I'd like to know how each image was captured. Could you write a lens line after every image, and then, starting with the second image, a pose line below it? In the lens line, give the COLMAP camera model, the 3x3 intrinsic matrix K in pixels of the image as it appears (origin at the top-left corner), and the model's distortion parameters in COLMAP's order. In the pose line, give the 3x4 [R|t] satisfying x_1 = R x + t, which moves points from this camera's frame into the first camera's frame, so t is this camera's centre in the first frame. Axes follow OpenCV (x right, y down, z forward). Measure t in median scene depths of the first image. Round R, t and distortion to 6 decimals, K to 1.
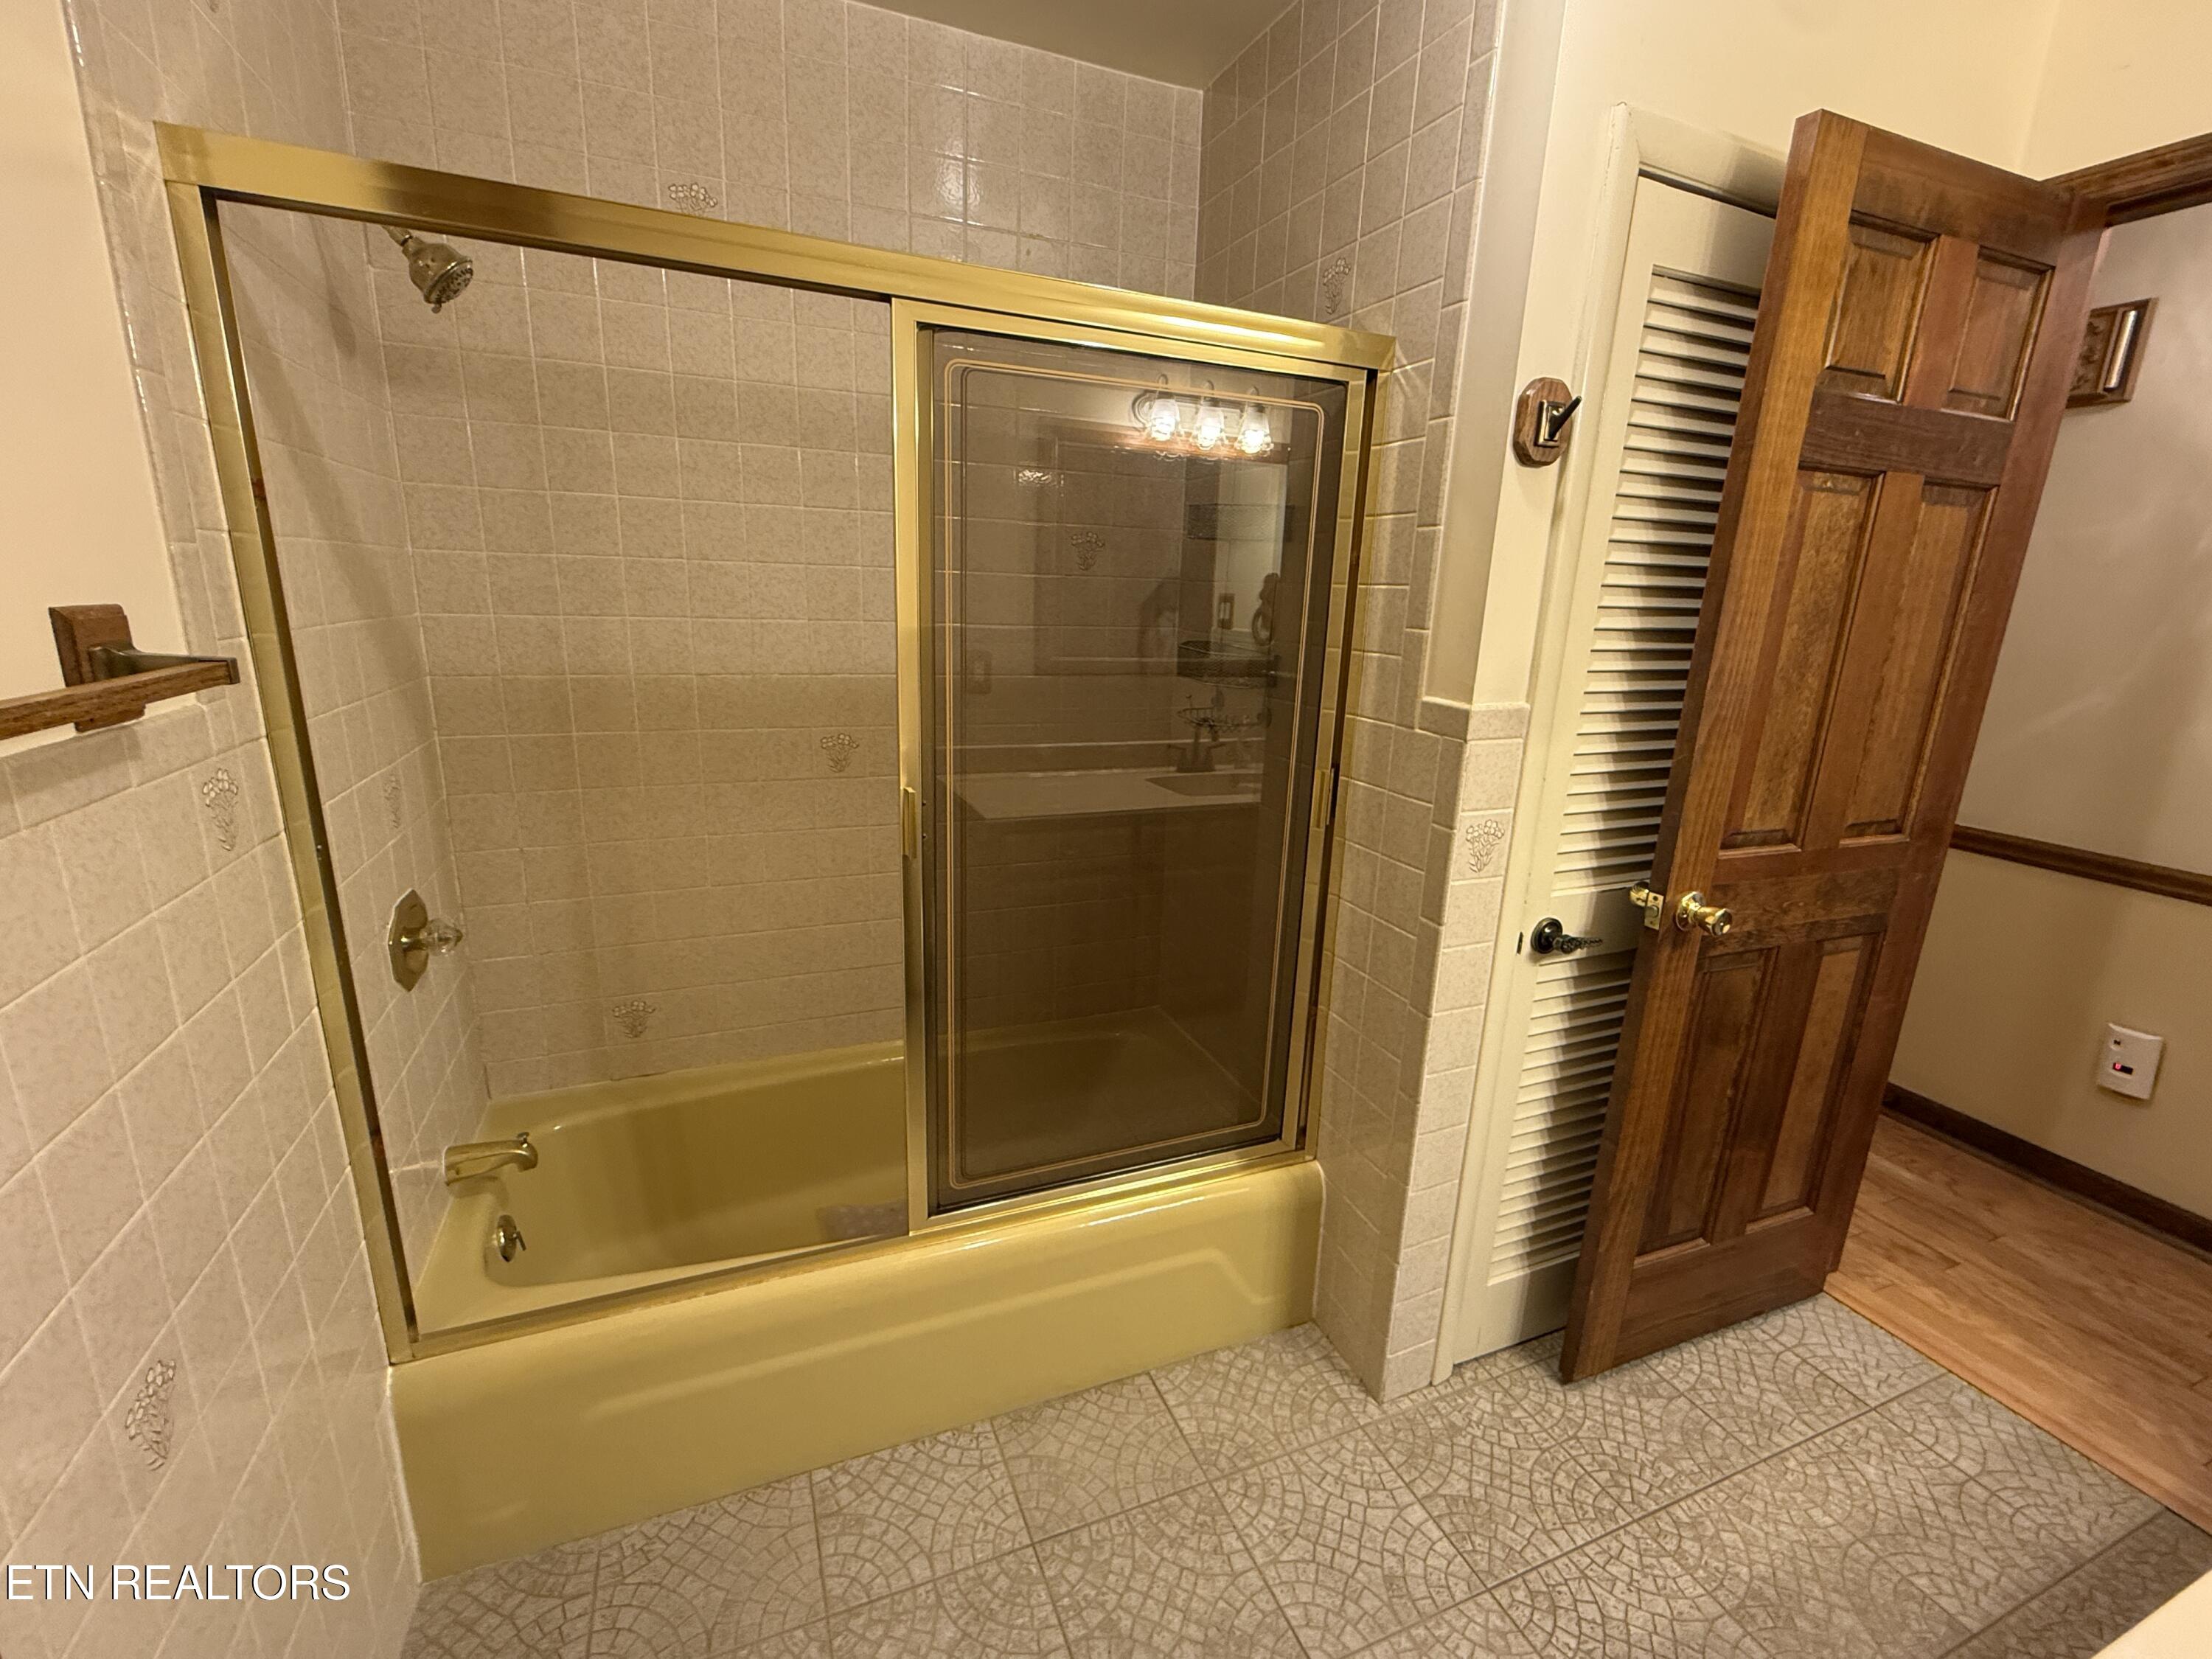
lens RADIAL K [[955.4, 0, 1109.1], [0, 955.4, 830.8], [0, 0, 1]] dist [0.000485, -0.003153]
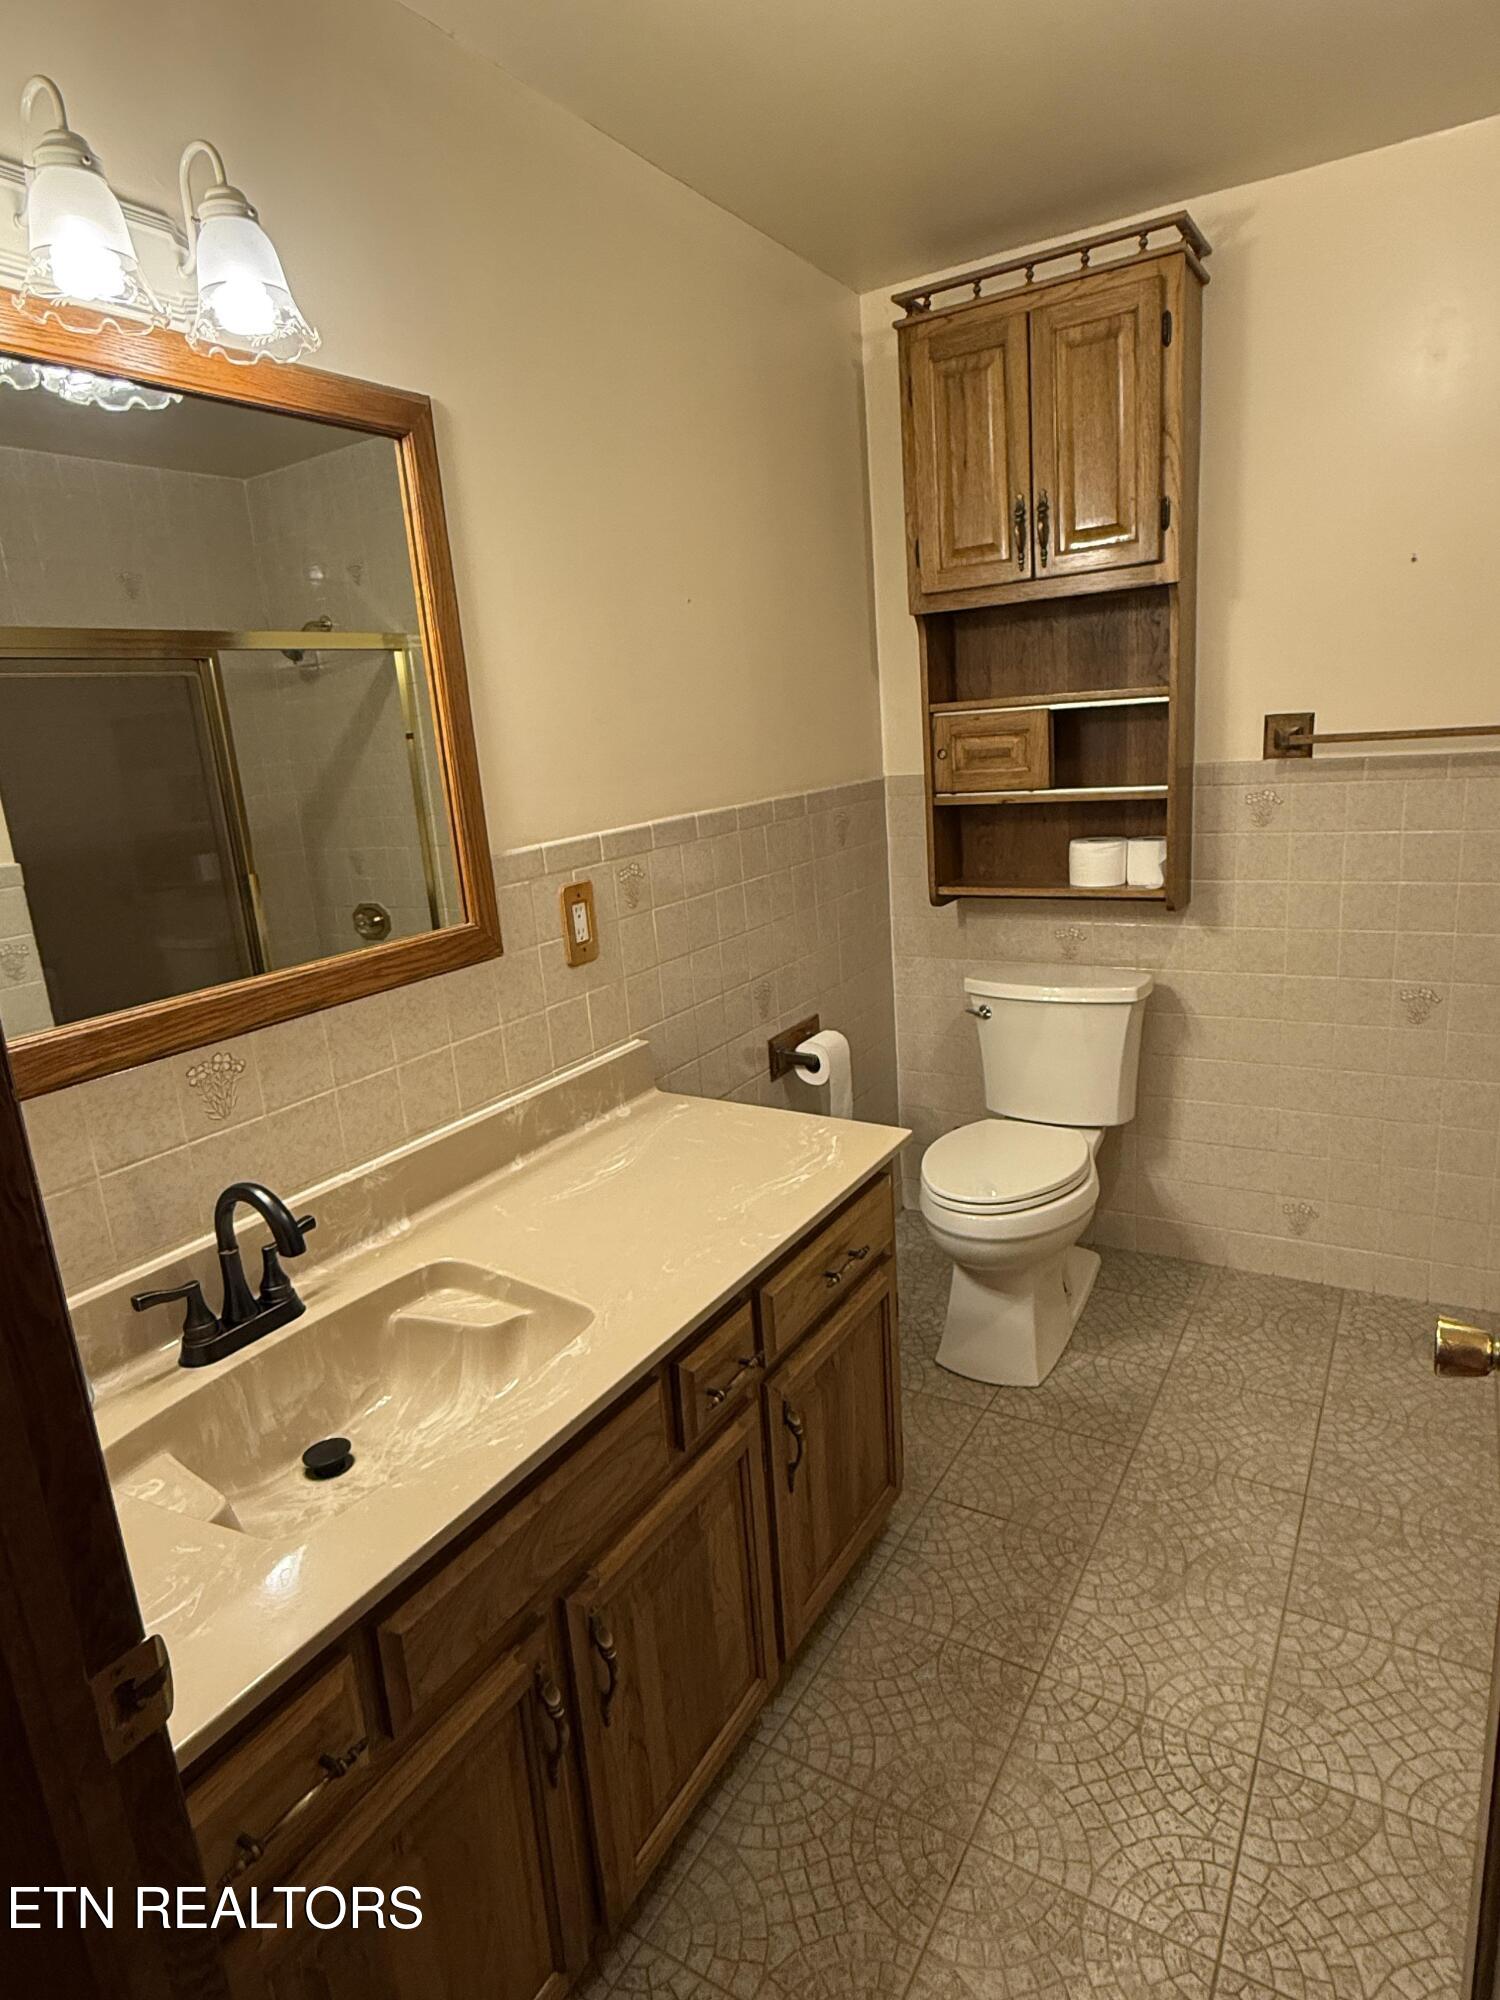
lens RADIAL K [[1118.8, 0, 750.0], [0, 1118.8, 1000.0], [0, 0, 1]] dist [-0.000909, -0.000359]
pose [[-0.806380, 0.164134, -0.568164, 1.308189], [-0.106385, 0.904785, 0.412367, -0.287356], [0.581750, 0.392969, -0.712139, 1.200907]]
